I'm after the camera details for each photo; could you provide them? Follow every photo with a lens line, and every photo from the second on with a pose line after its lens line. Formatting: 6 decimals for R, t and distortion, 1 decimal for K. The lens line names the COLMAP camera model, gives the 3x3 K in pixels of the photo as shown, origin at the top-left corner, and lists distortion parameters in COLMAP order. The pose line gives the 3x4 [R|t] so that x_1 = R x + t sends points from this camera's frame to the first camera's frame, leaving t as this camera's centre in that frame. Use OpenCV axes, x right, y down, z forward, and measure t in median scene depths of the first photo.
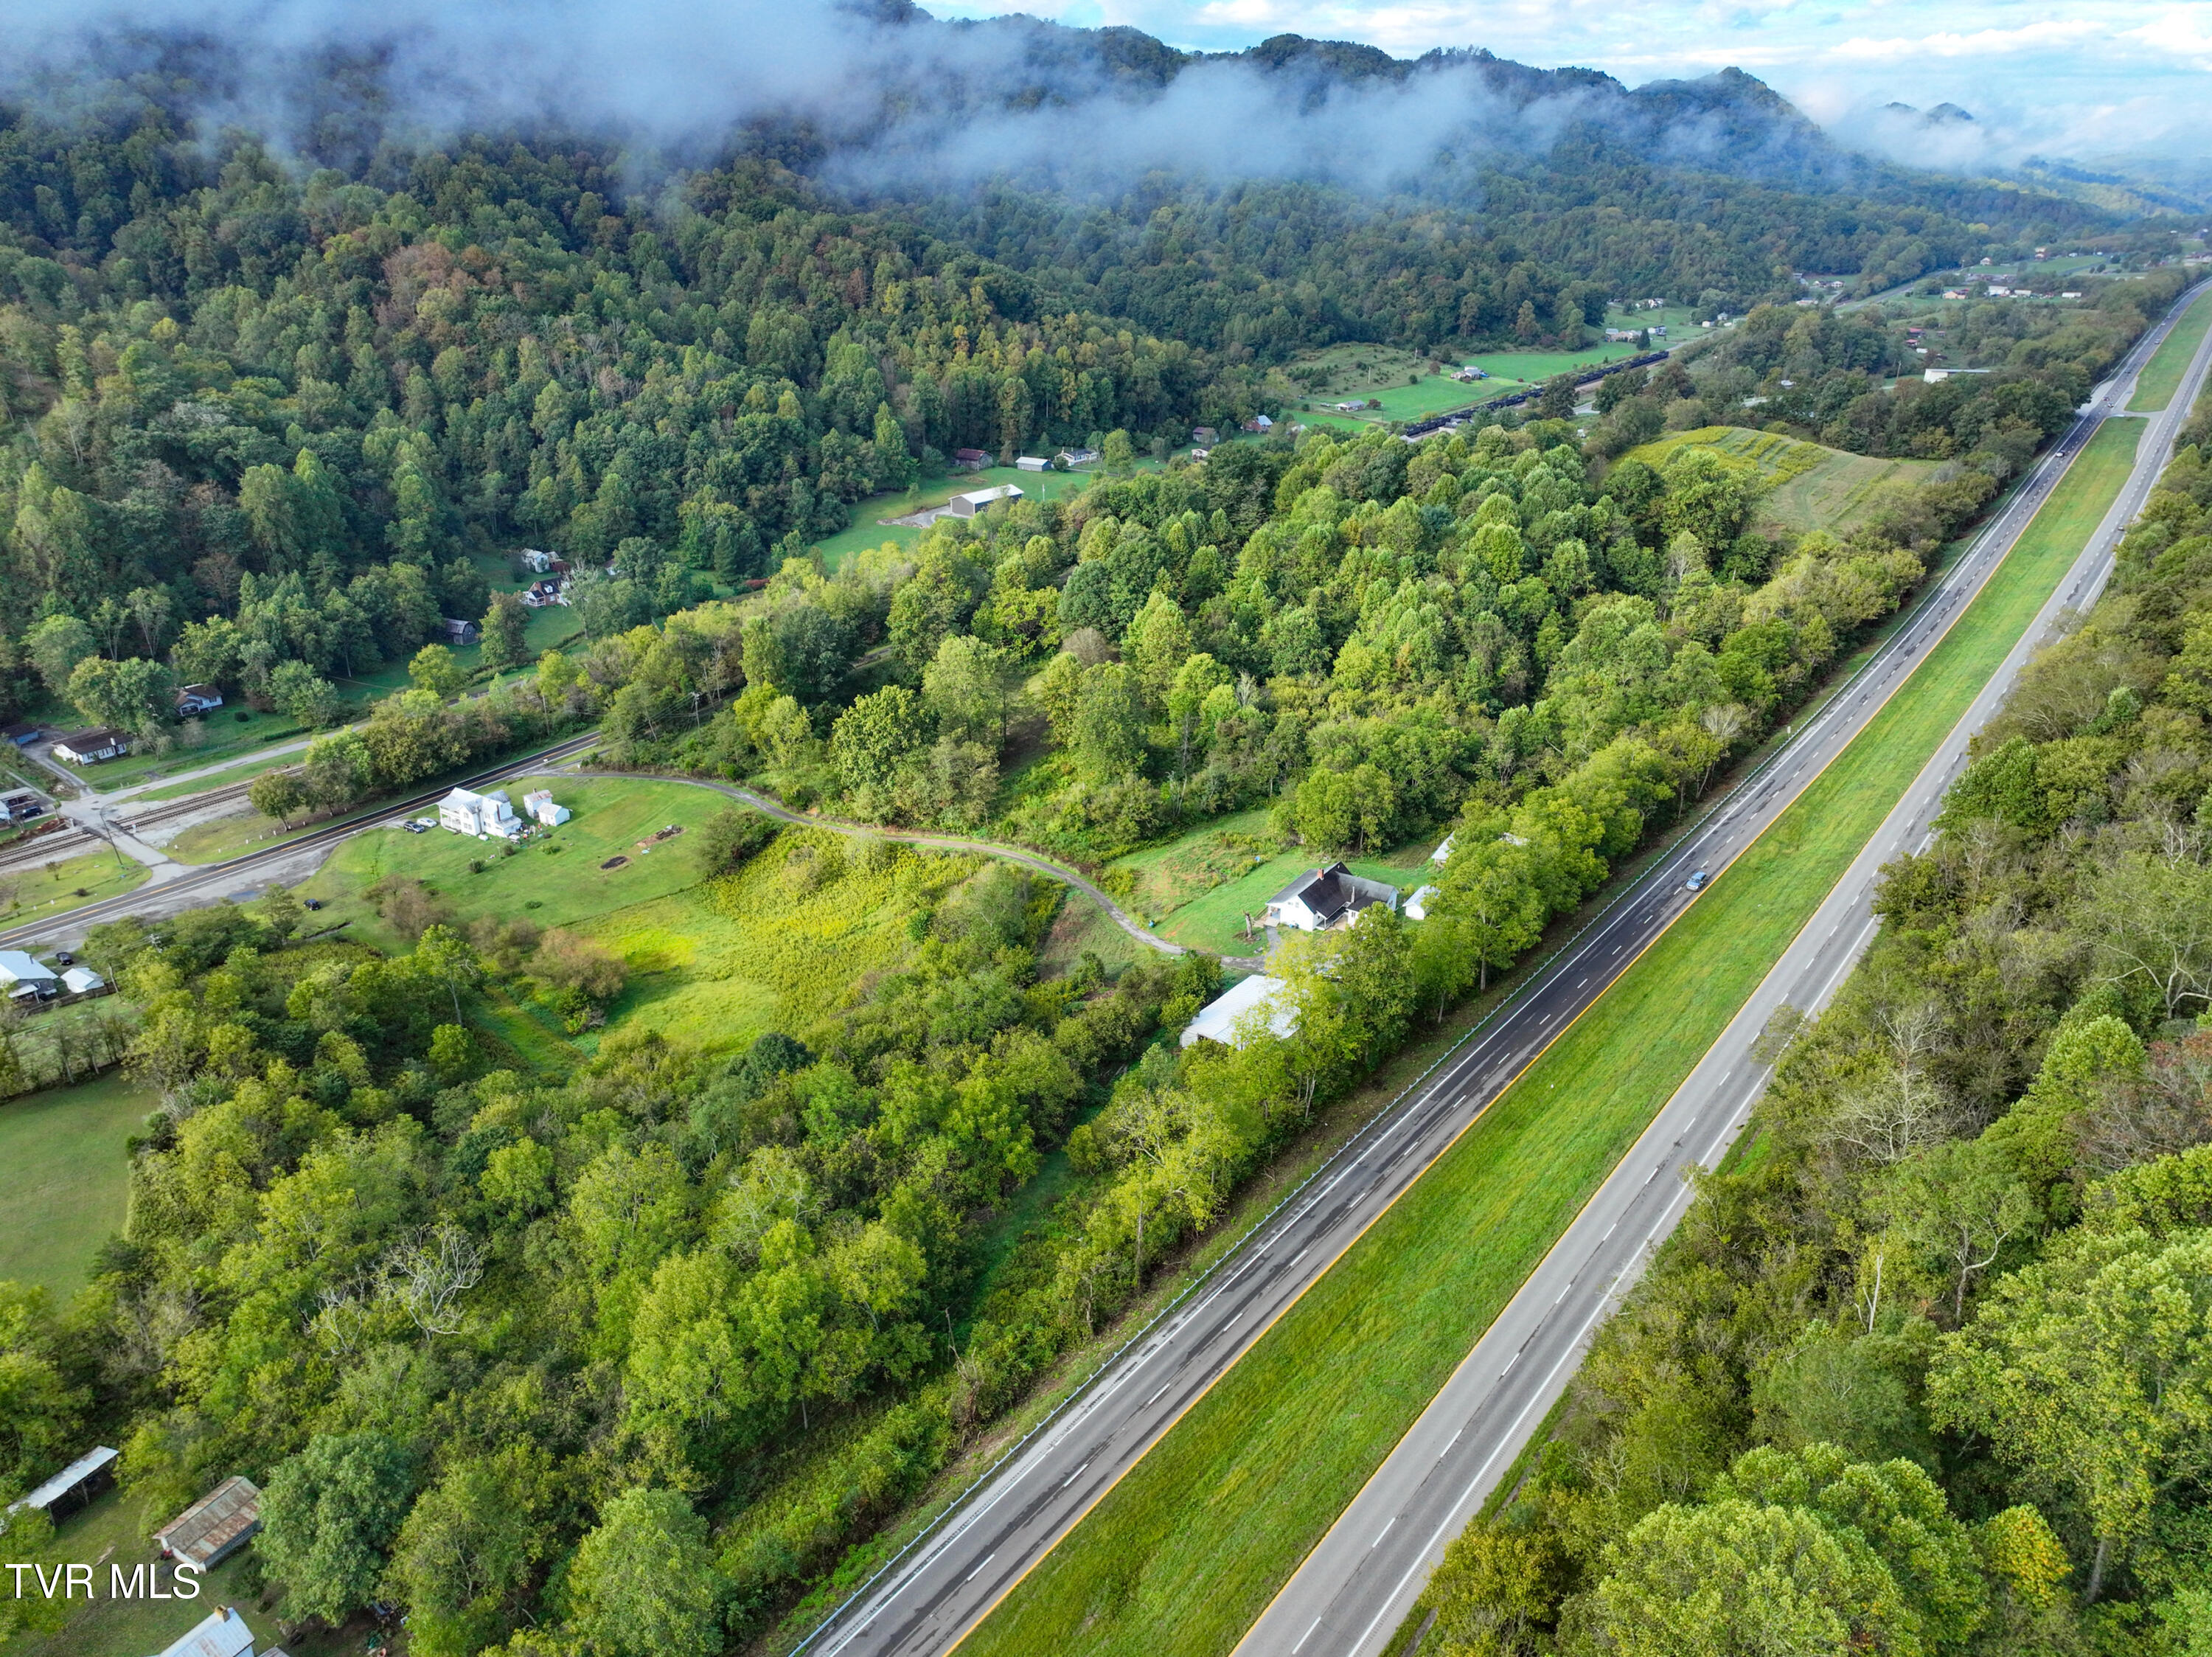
lens RADIAL K [[1545.0, 0, 1108.2], [0, 1545.0, 829.9], [0, 0, 1]] dist [0.005700, 0.035450]
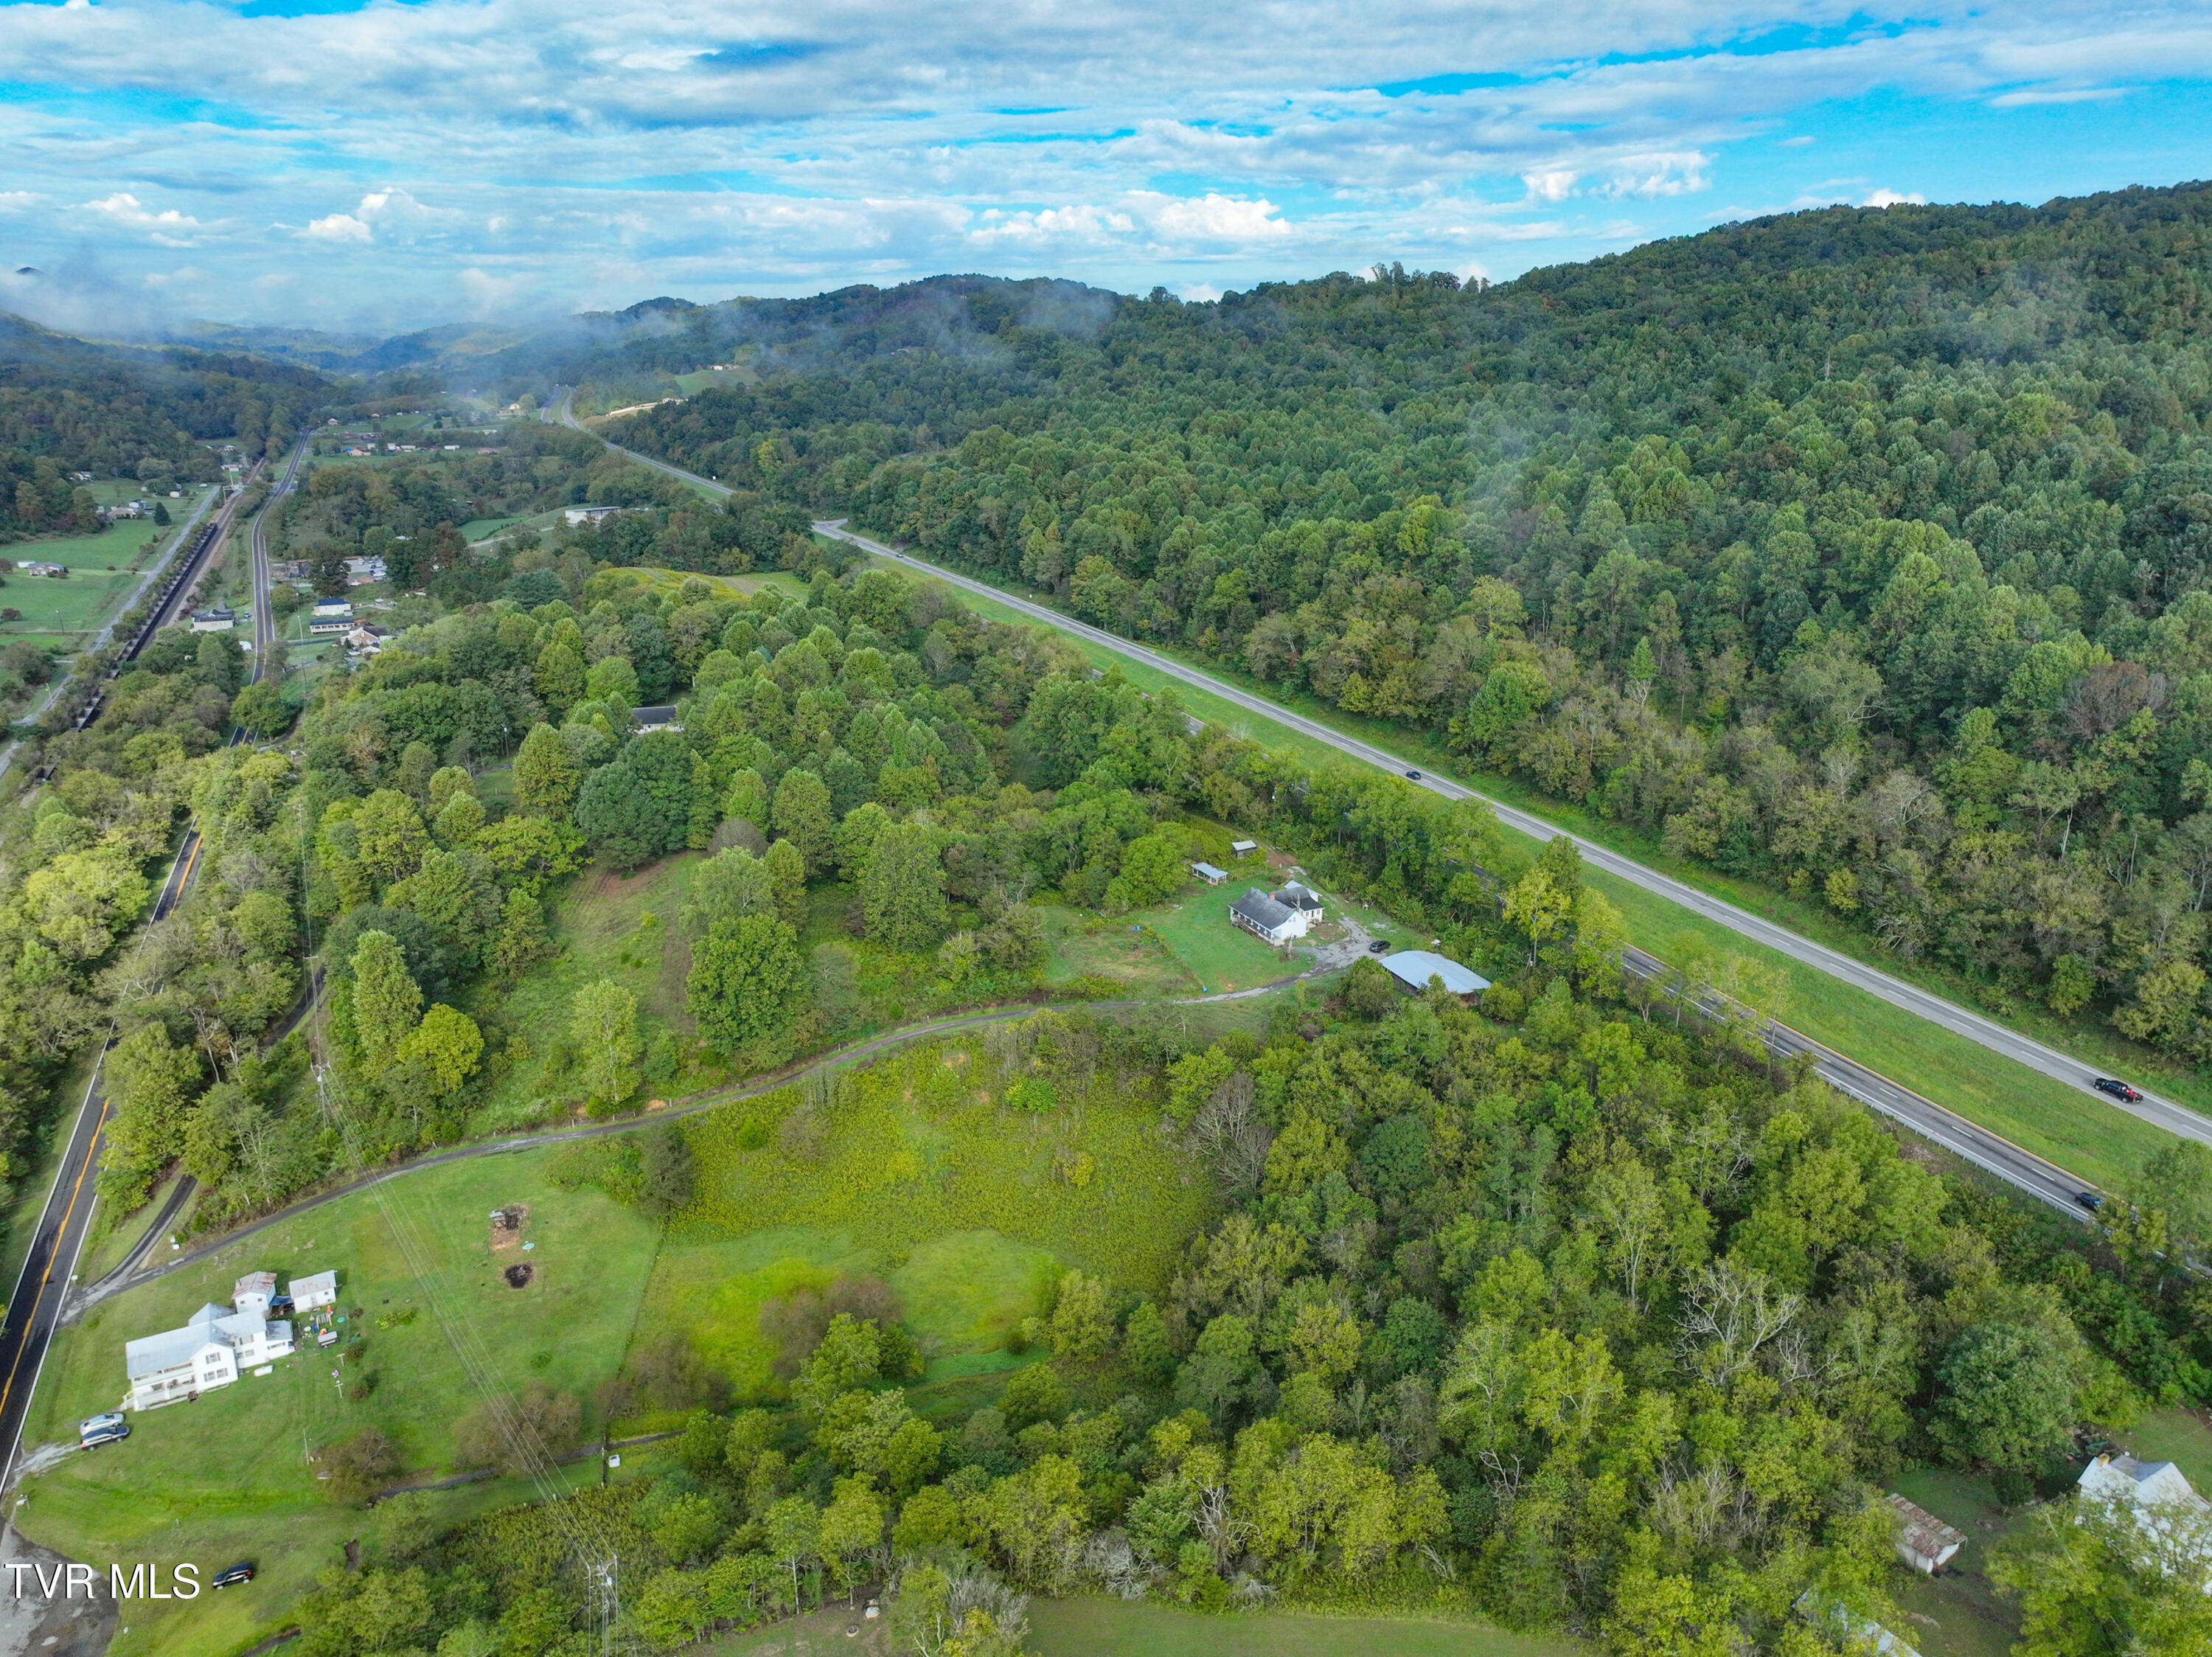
lens RADIAL K [[1552.1, 0, 1108.1], [0, 1552.1, 829.0], [0, 0, 1]] dist [0.001085, 0.040239]
pose [[0.467749, -0.269016, 0.841927, -0.537604], [0.346678, 0.932064, 0.105213, -0.111213], [-0.813035, 0.242665, 0.529234, 0.246633]]
